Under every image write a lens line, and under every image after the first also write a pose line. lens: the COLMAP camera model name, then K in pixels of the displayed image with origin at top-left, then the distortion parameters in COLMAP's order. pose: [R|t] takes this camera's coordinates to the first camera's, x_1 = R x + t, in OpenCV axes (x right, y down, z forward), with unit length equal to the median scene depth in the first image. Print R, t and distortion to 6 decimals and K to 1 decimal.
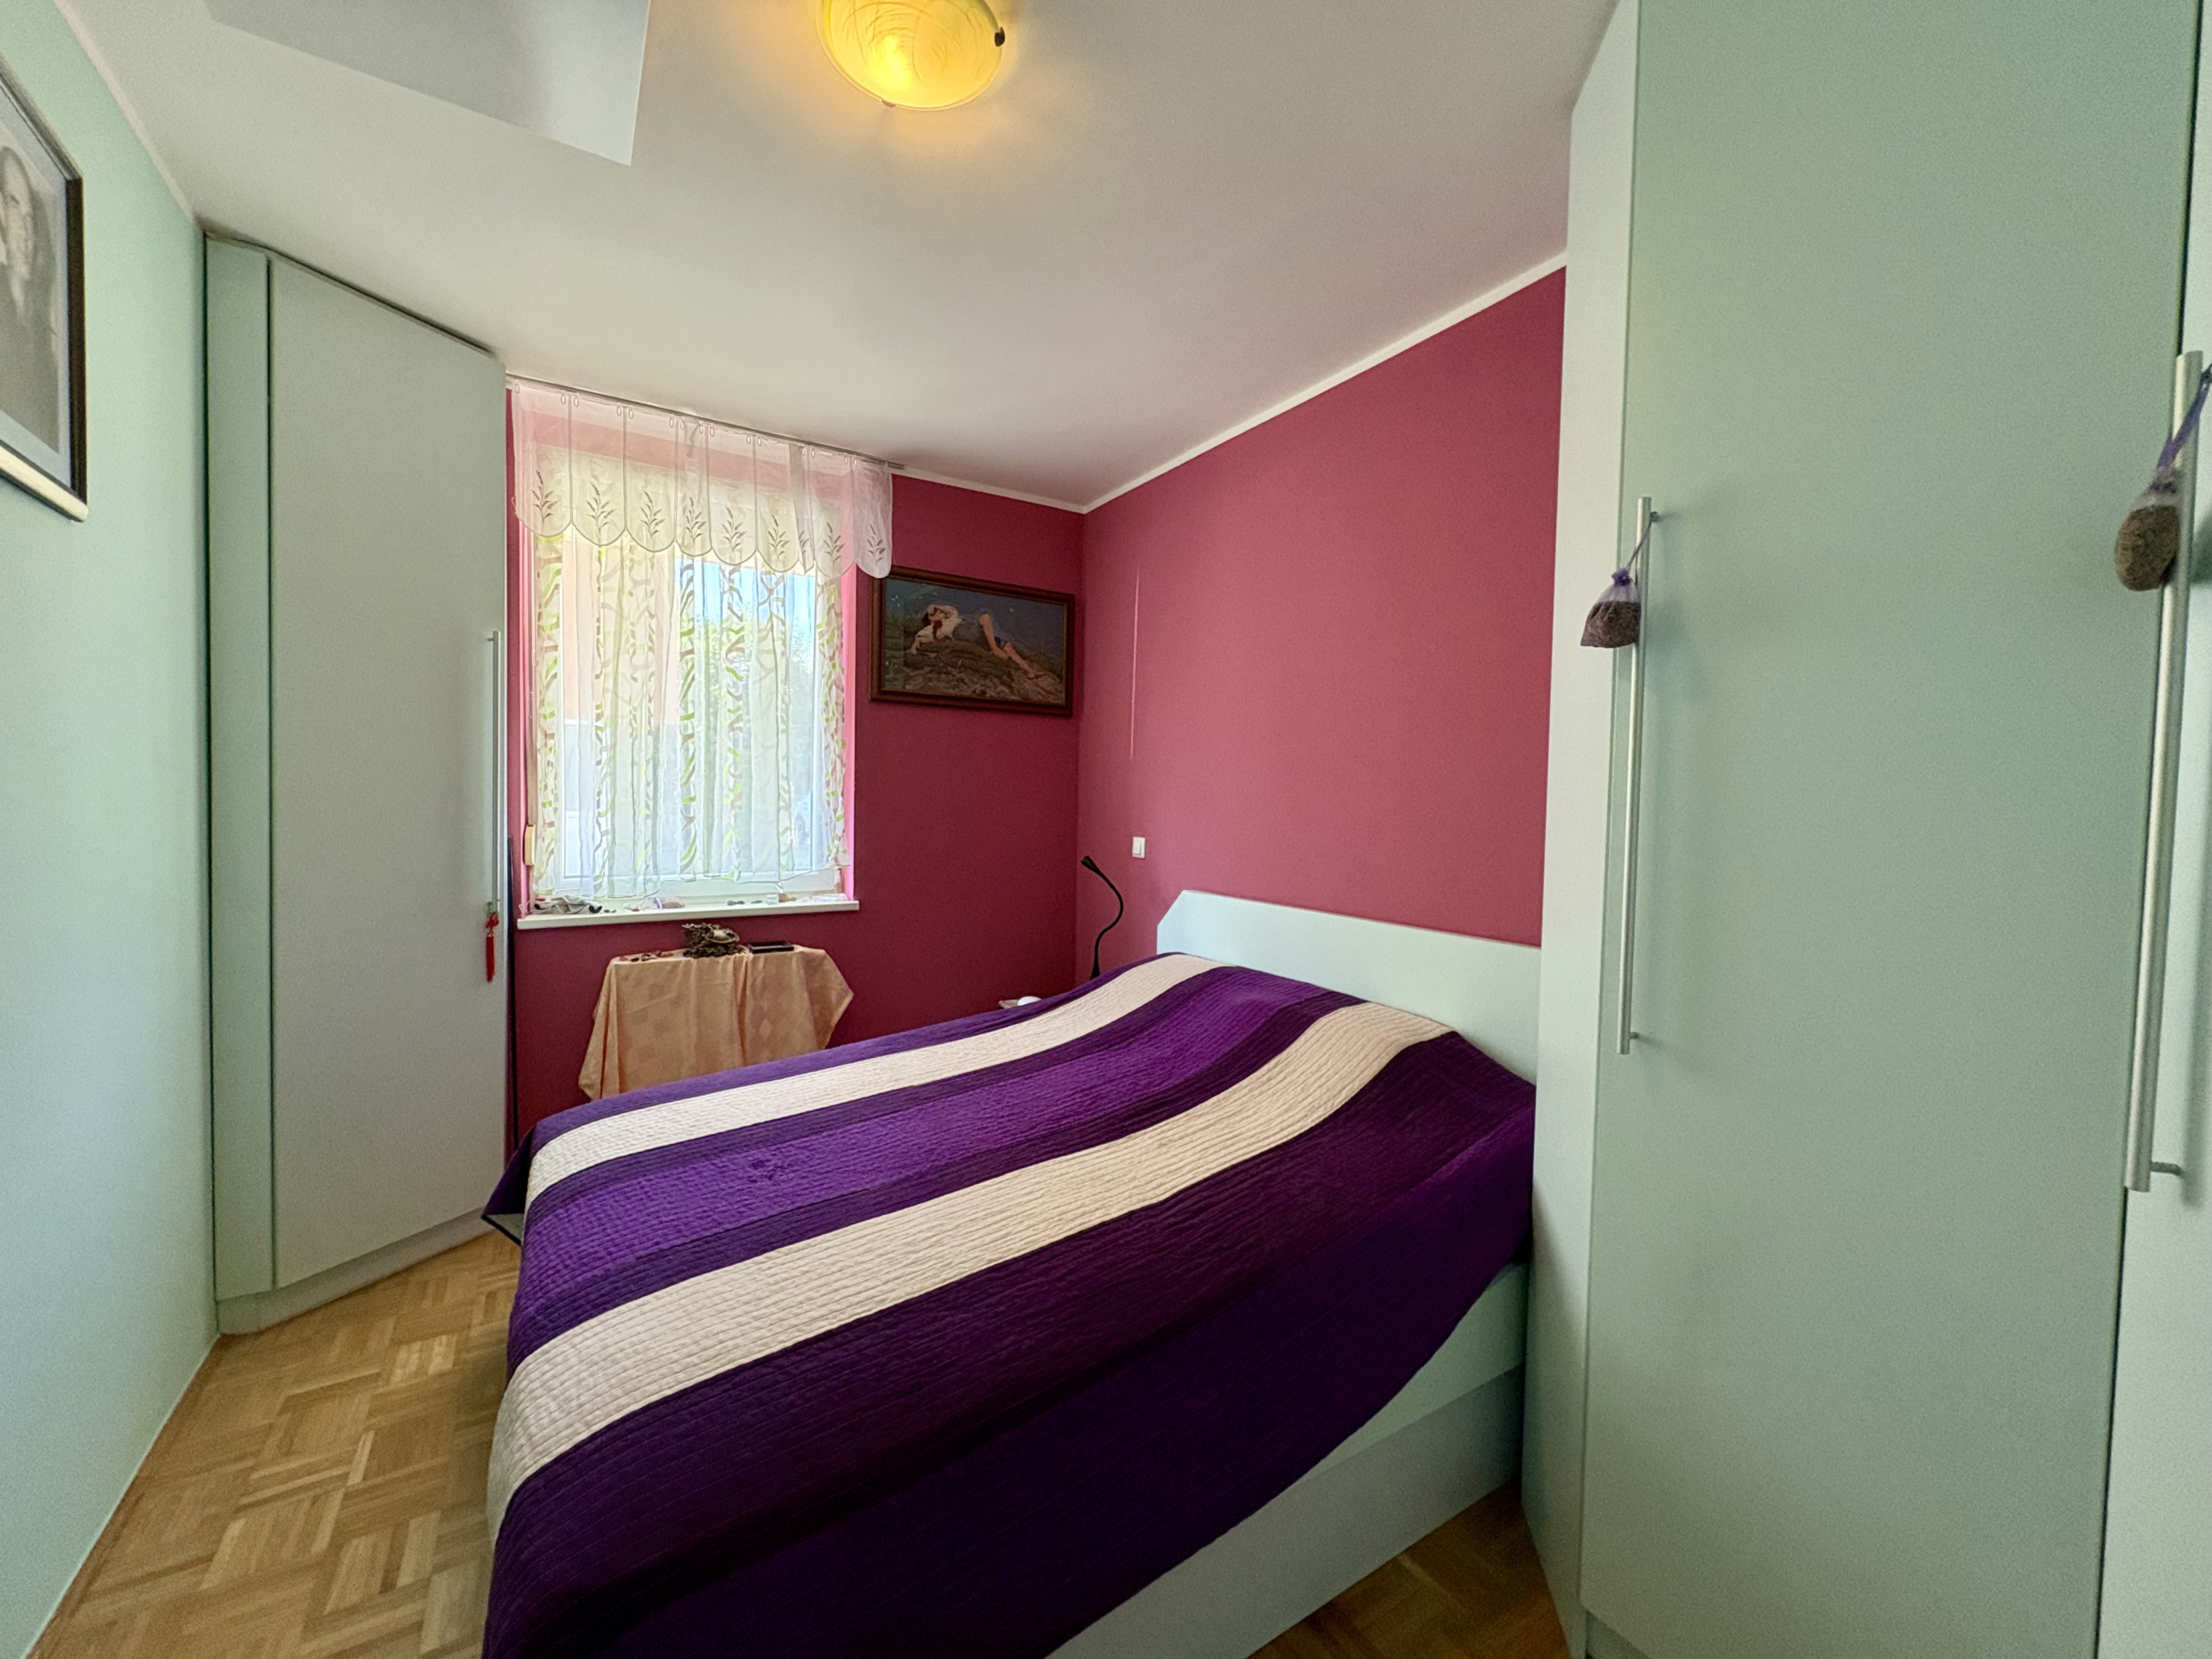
lens RADIAL K [[880.7, 0, 1104.8], [0, 880.7, 824.6], [0, 0, 1]] dist [0.001339, 0.000164]
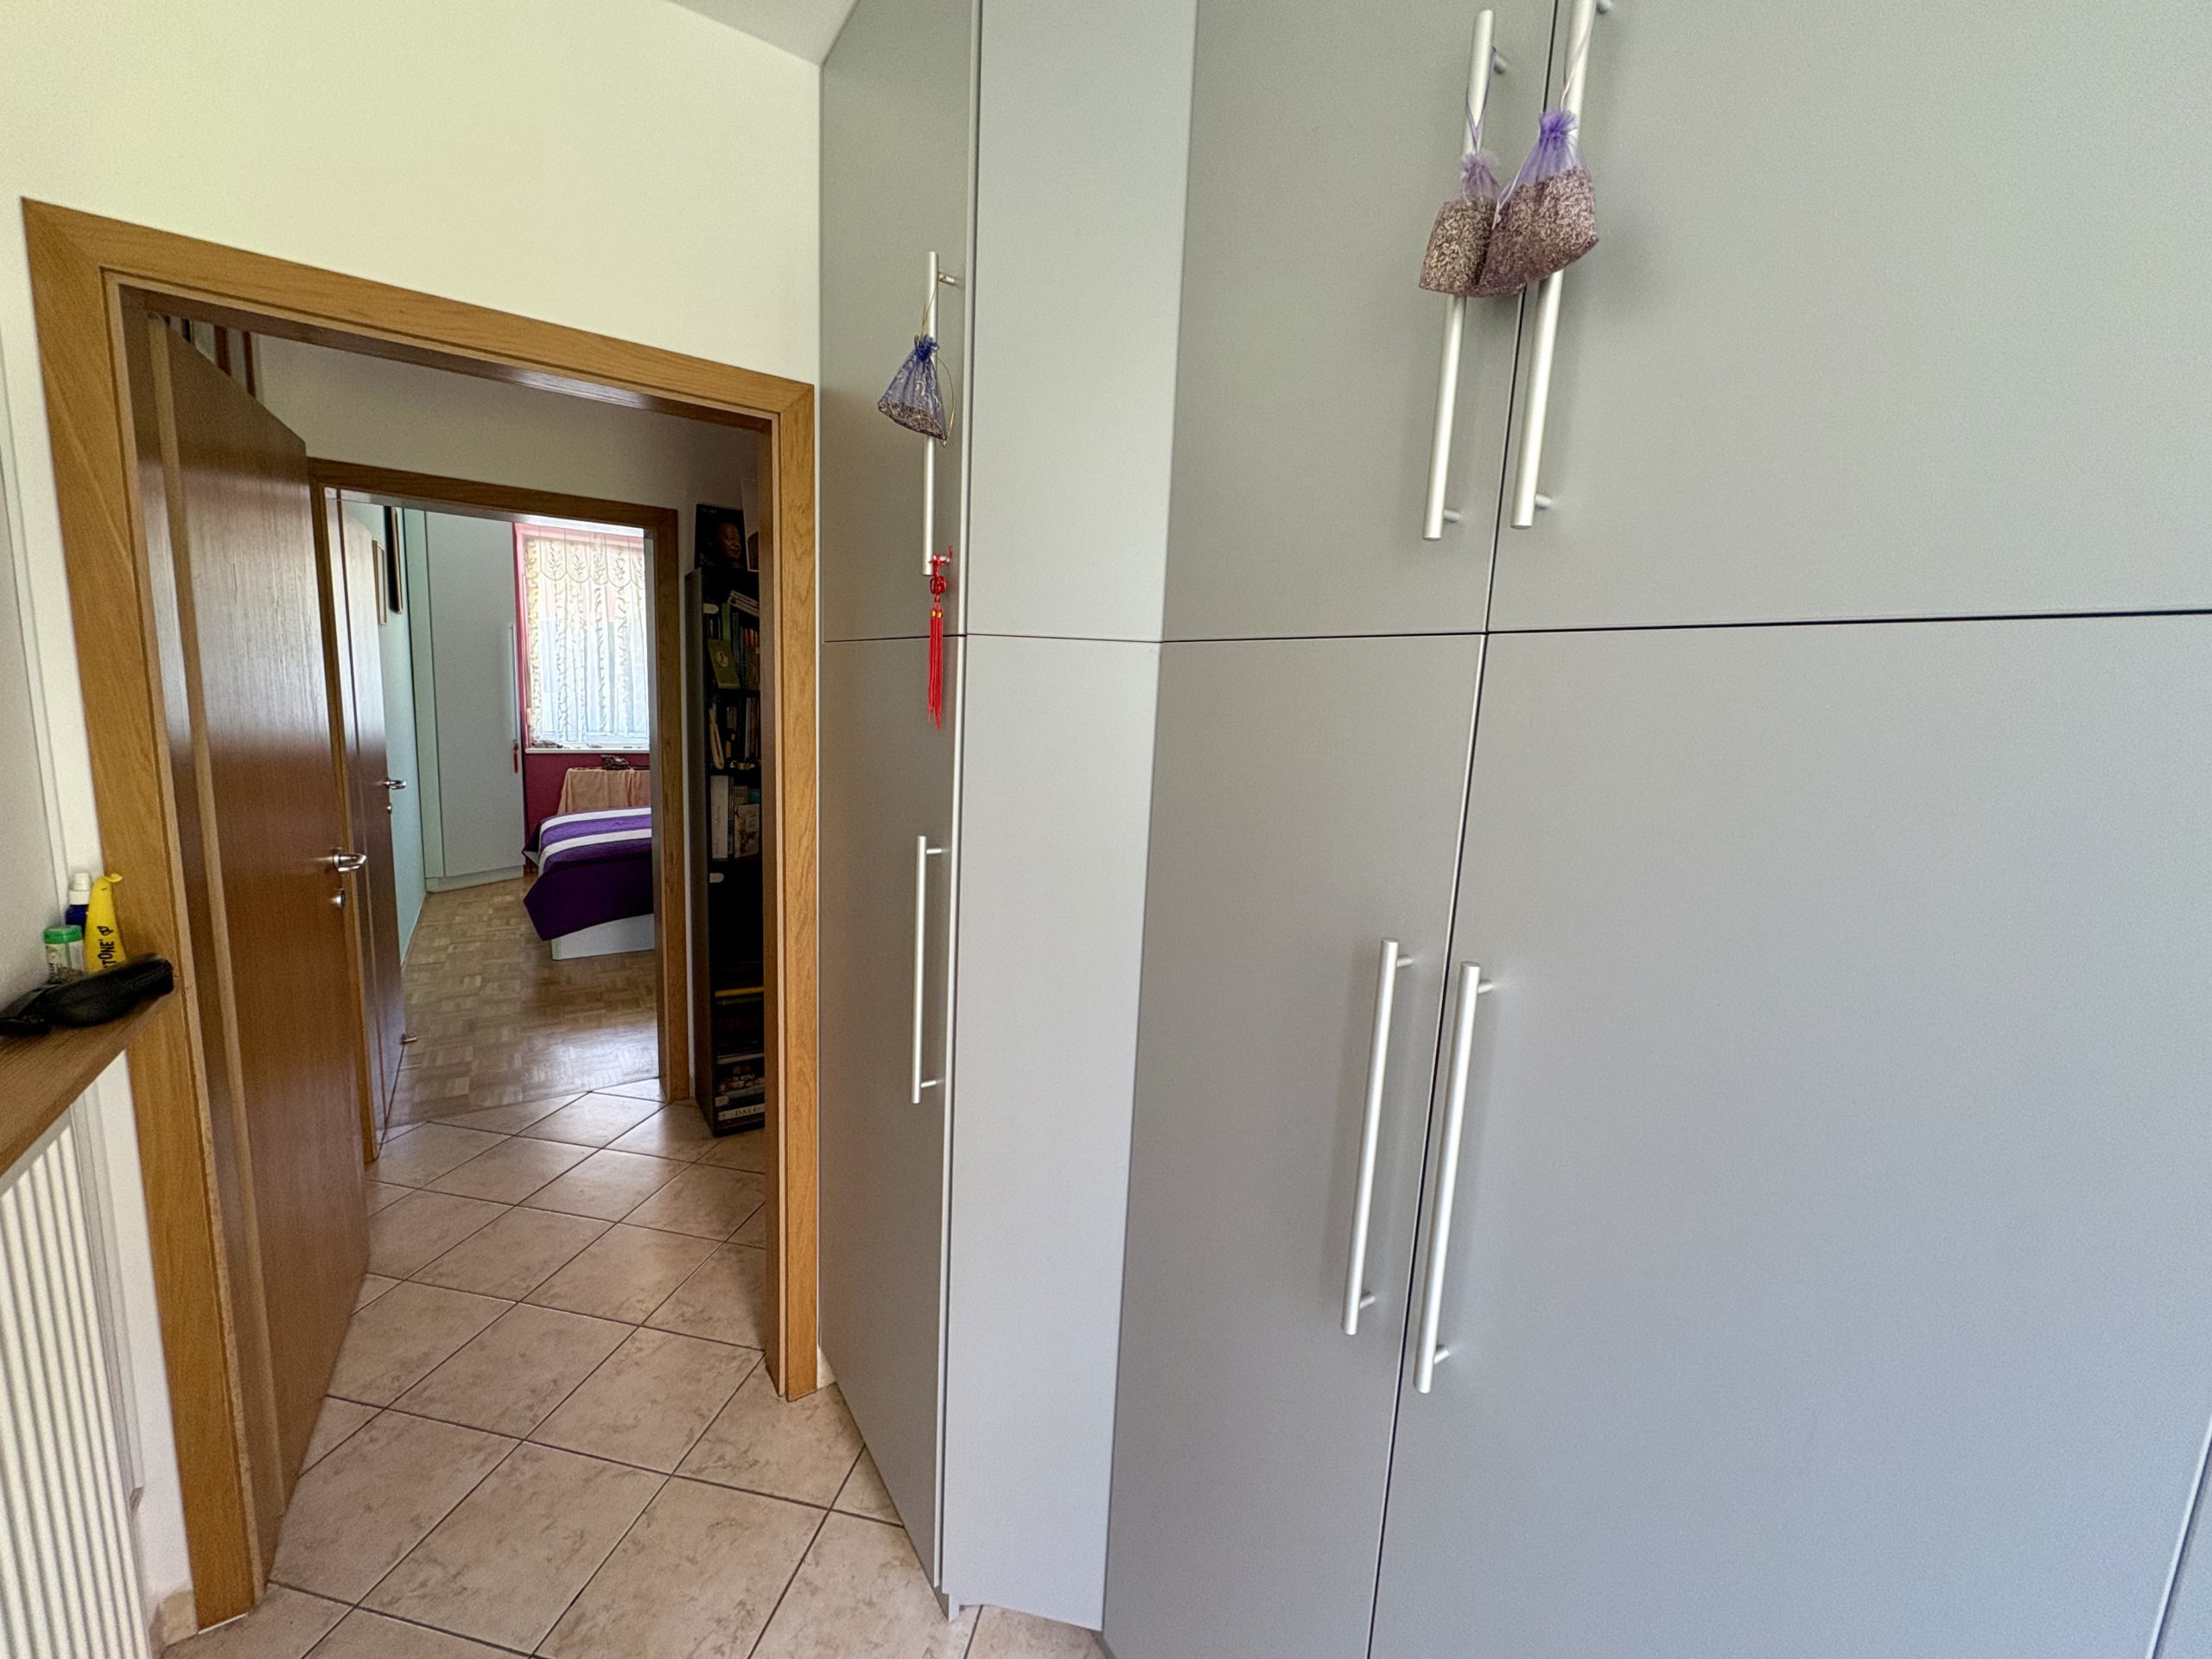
lens RADIAL K [[880.7, 0, 1104.8], [0, 880.7, 824.6], [0, 0, 1]] dist [0.001339, 0.000164]
pose [[0.998680, 0.046977, 0.020795, 0.758600], [-0.049475, 0.988479, 0.143047, -0.094423], [-0.013836, -0.143887, 0.989497, -1.249169]]
